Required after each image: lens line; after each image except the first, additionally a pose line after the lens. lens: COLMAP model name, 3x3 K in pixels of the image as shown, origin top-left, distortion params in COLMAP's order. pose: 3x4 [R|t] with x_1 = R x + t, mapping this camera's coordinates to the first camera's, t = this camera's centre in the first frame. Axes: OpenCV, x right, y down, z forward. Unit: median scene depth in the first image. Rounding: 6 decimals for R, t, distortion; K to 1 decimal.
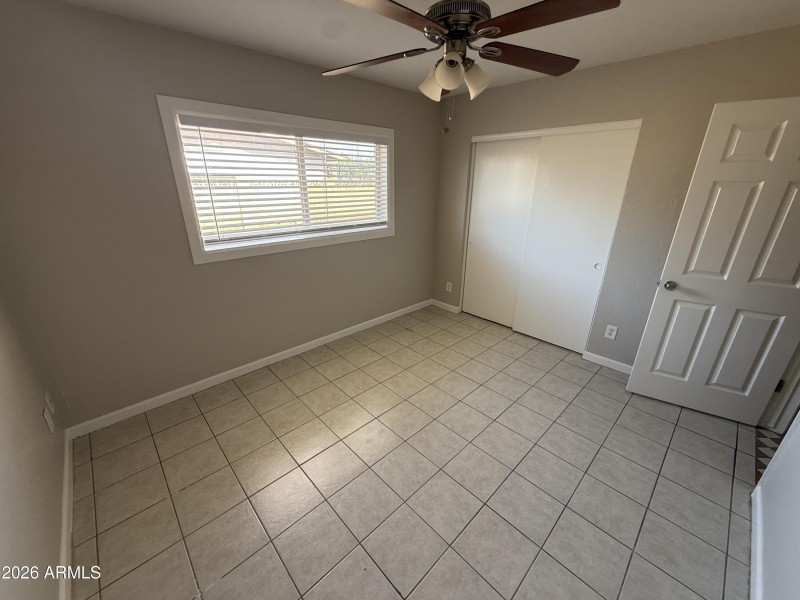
lens RADIAL K [[318.3, 0, 395.9], [0, 318.3, 297.1], [0, 0, 1]] dist [0.000177, -0.000349]
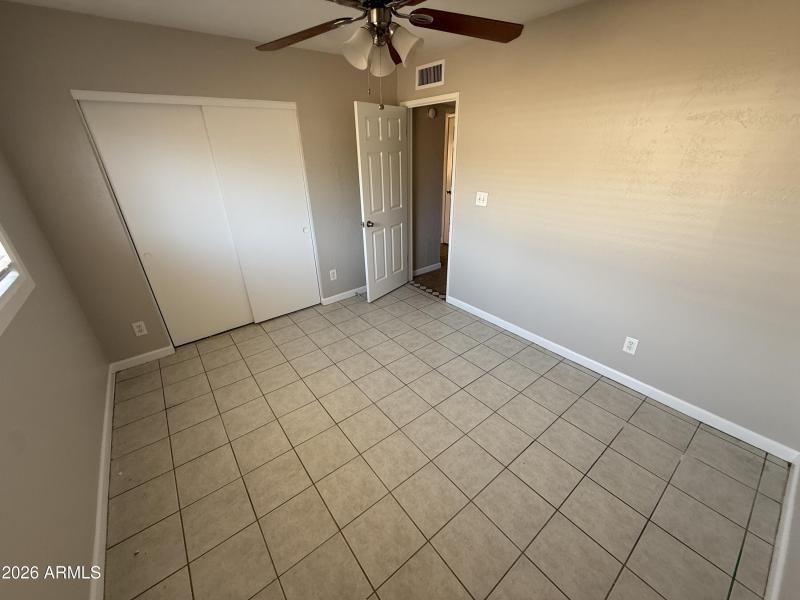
lens RADIAL K [[318.3, 0, 397.3], [0, 318.3, 299.0], [0, 0, 1]] dist [0.000177, -0.000349]
pose [[0.096067, -0.434126, 0.895715, -0.476602], [0.369836, 0.851024, 0.372800, -0.183460], [-0.924117, 0.295454, 0.242311, 0.453324]]
